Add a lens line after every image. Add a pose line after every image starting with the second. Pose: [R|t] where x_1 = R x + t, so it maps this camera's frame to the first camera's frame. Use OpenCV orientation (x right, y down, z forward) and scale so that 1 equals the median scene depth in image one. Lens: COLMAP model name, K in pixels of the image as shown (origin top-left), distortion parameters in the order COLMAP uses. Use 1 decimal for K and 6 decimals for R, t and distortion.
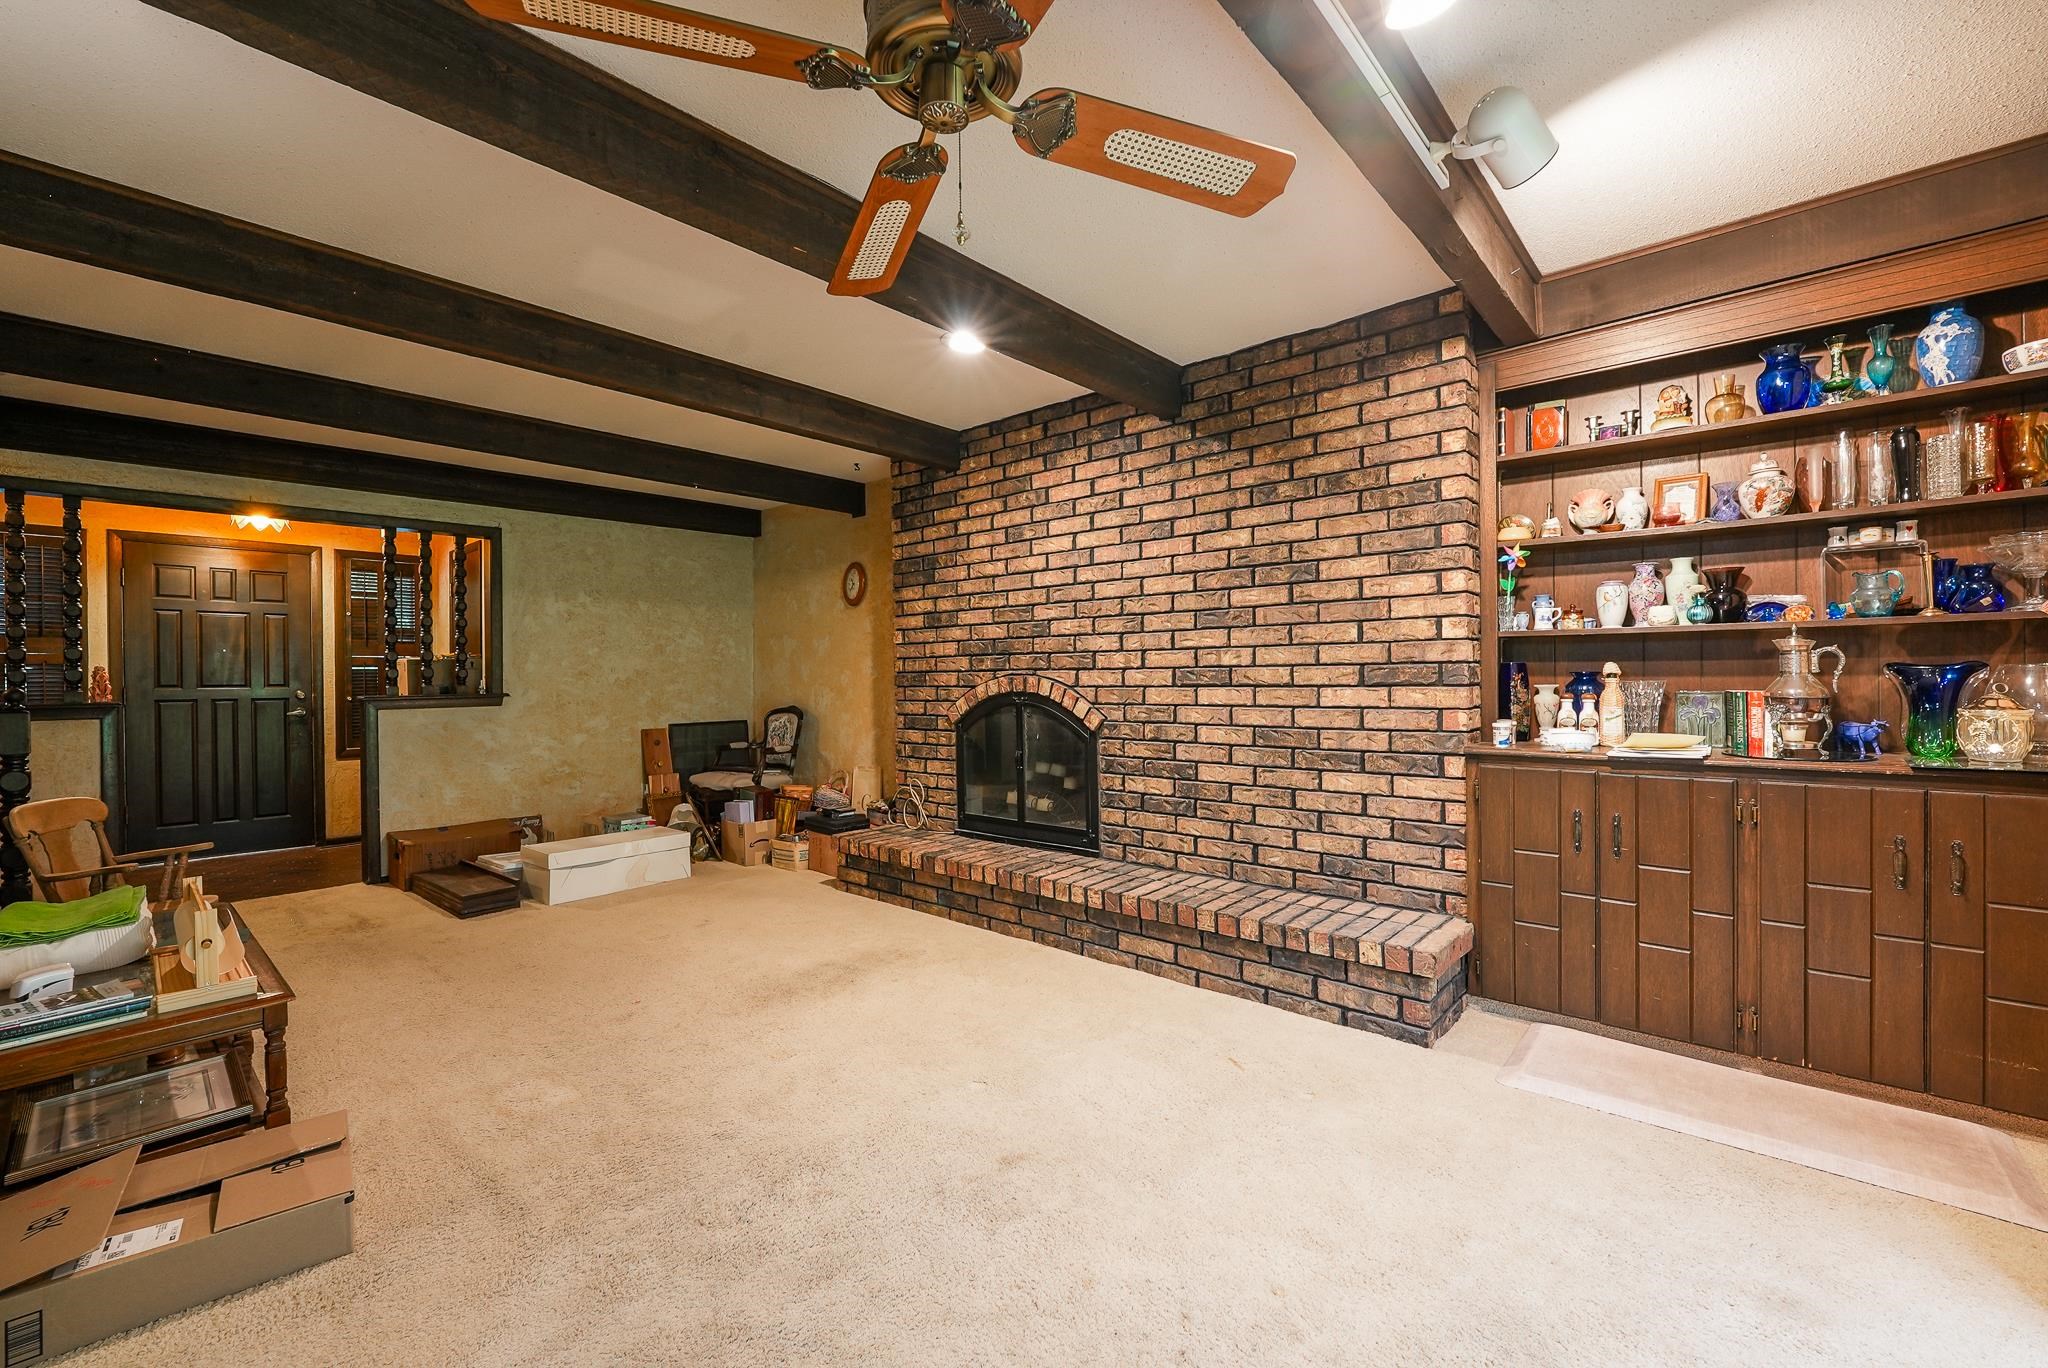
lens RADIAL K [[833.5, 0, 1021.2], [0, 833.5, 681.7], [0, 0, 1]] dist [-0.006914, -0.002674]
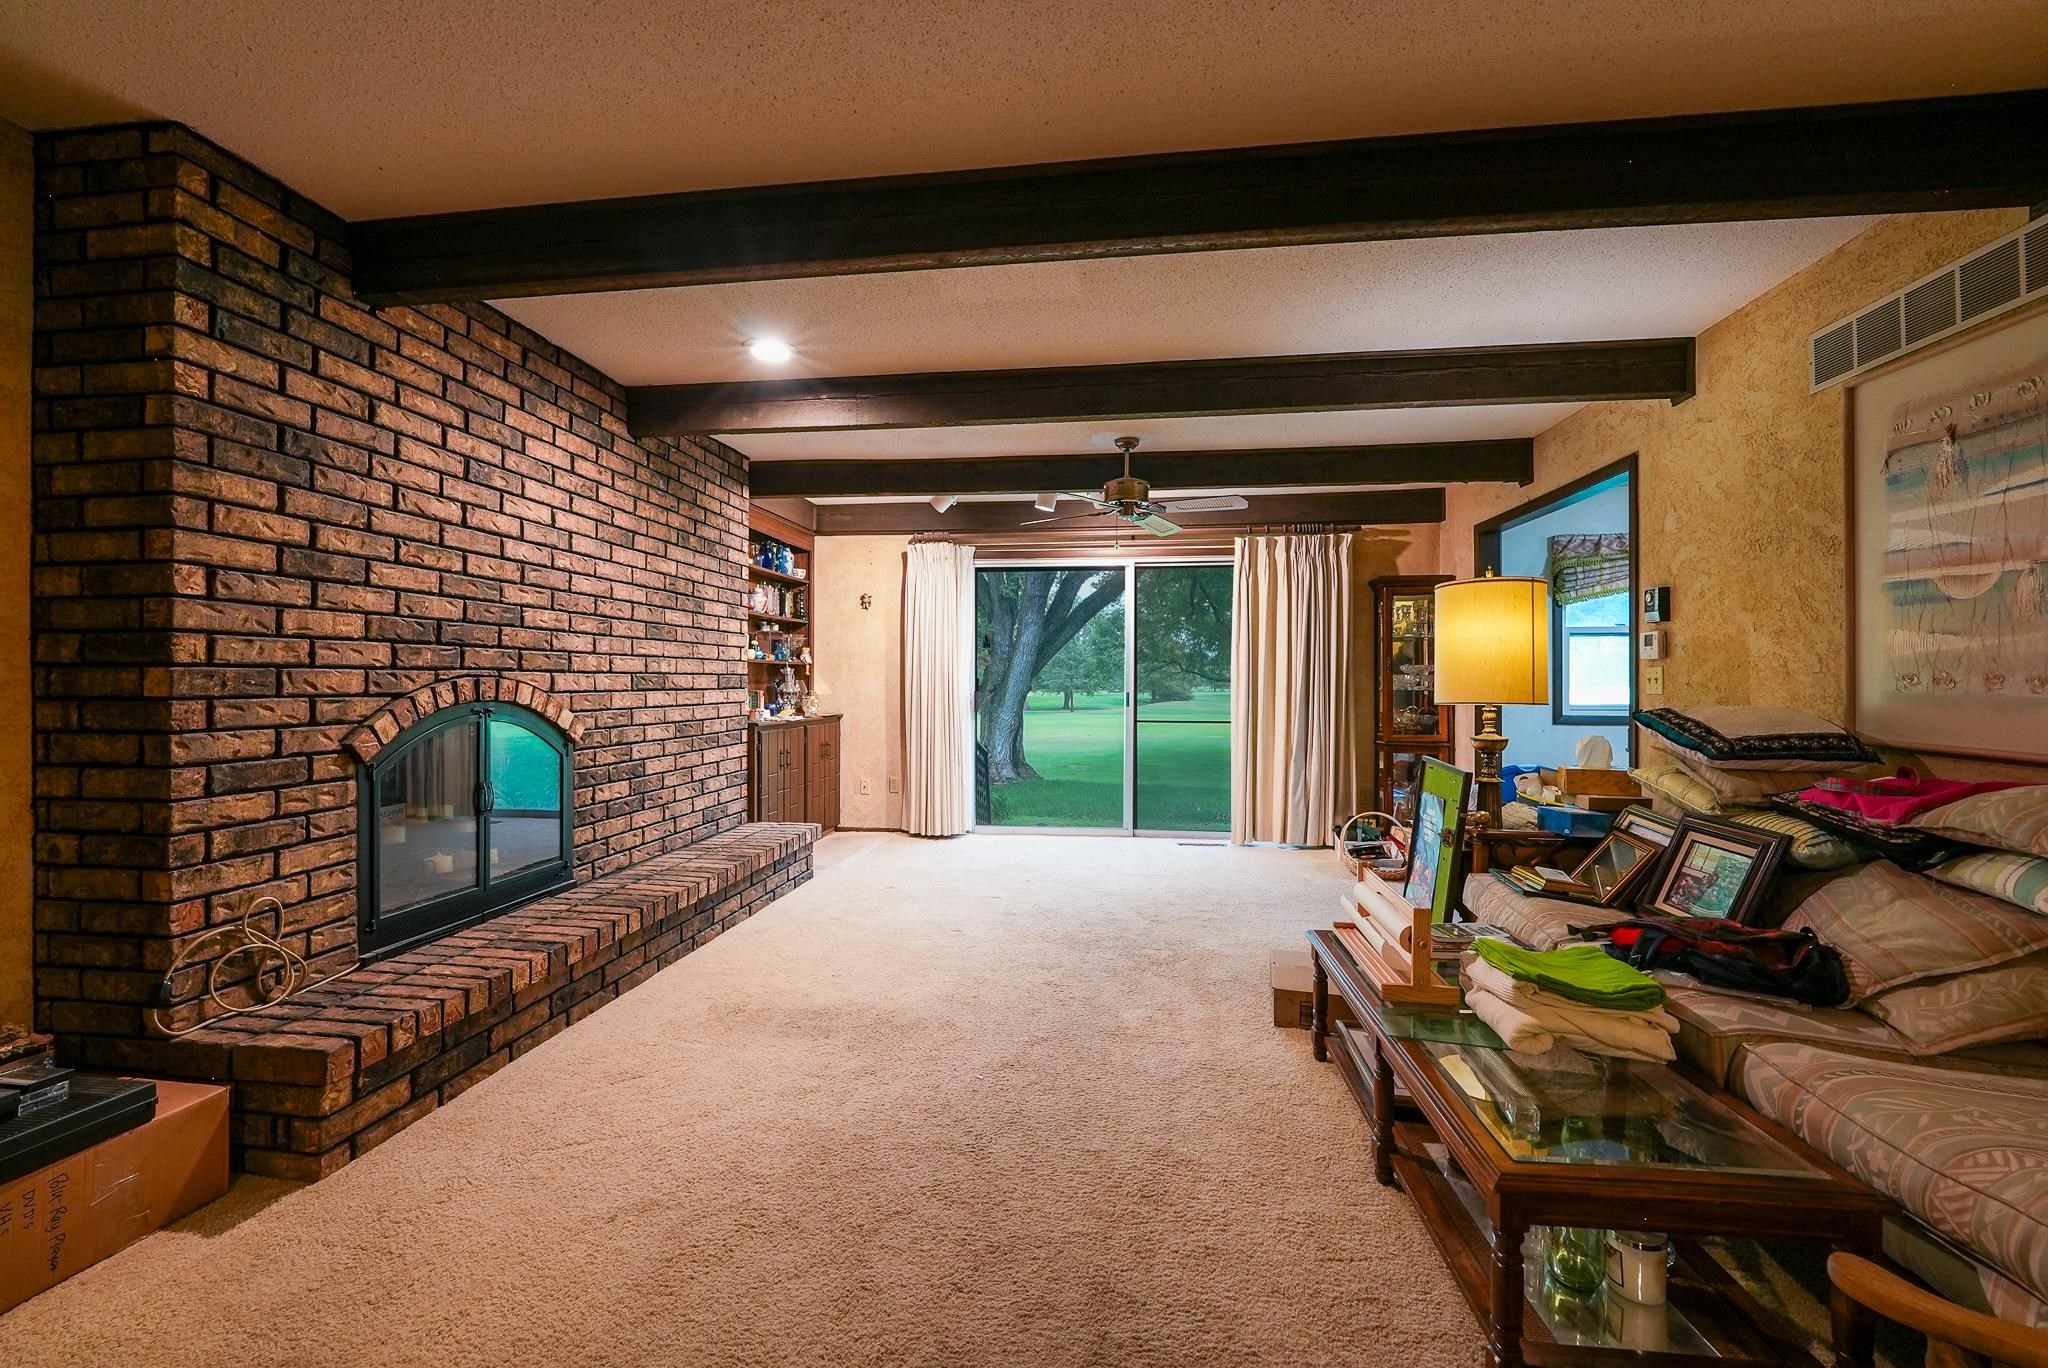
lens RADIAL K [[833.5, 0, 1035.4], [0, 833.5, 683.6], [0, 0, 1]] dist [-0.006914, -0.002674]
pose [[-0.574072, 0.008081, 0.818765, -1.011319], [0.008667, 0.999955, -0.003793, 0.005258], [-0.818759, 0.004919, -0.574116, 1.235827]]
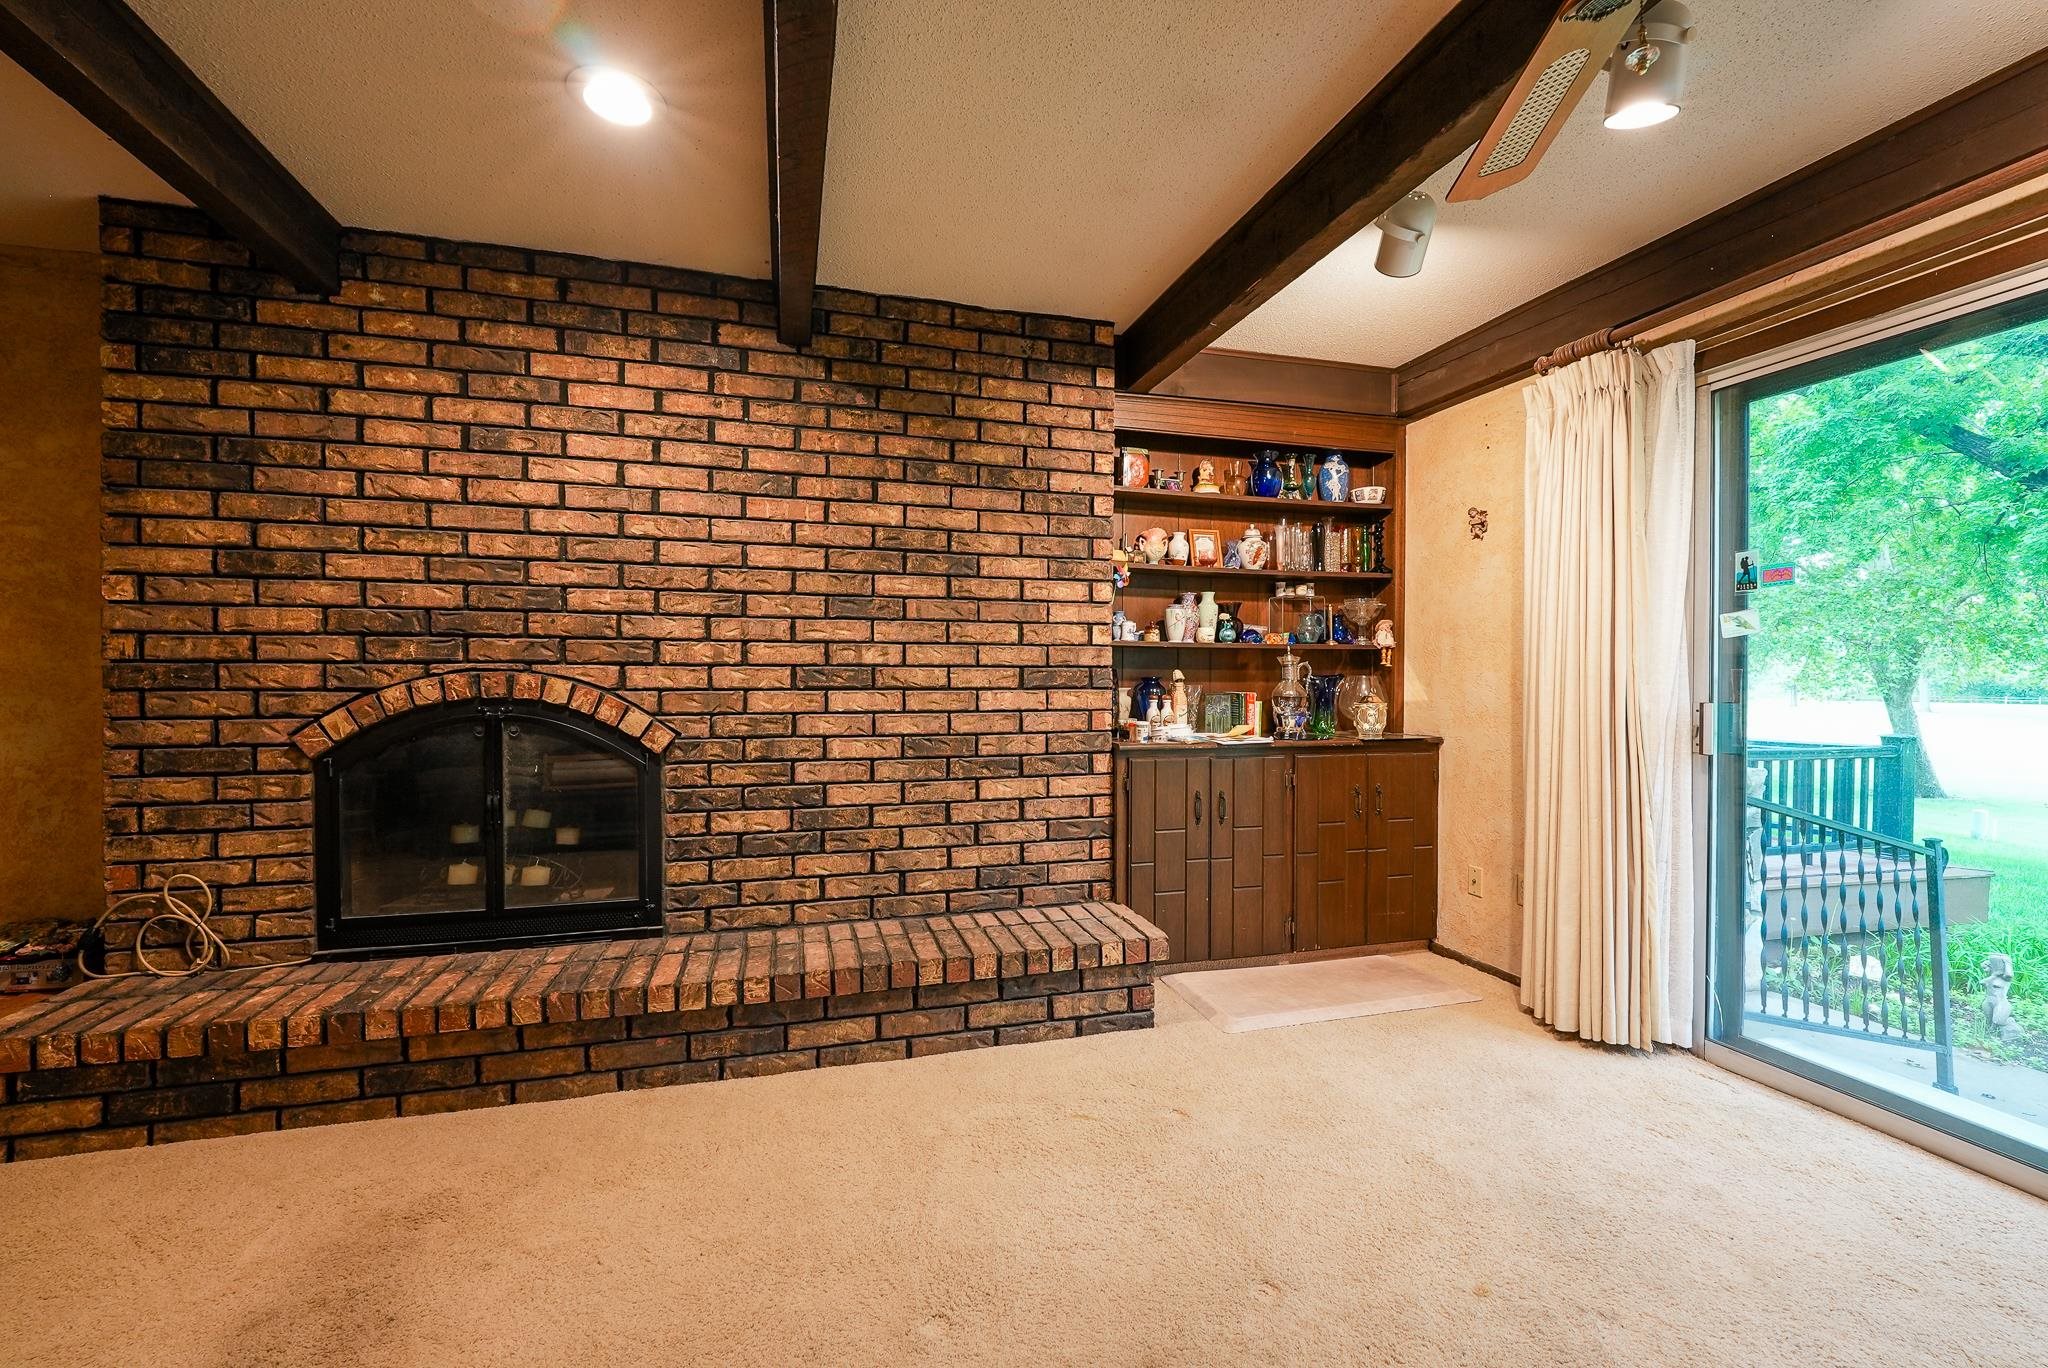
lens RADIAL K [[833.5, 0, 1024.1], [0, 833.5, 683.0], [0, 0, 1]] dist [-0.006914, -0.002674]
pose [[0.535589, 0.005979, 0.844458, -0.373620], [-0.004720, 0.999981, -0.004086, 0.001909], [-0.844466, -0.001797, 0.535607, 0.417828]]
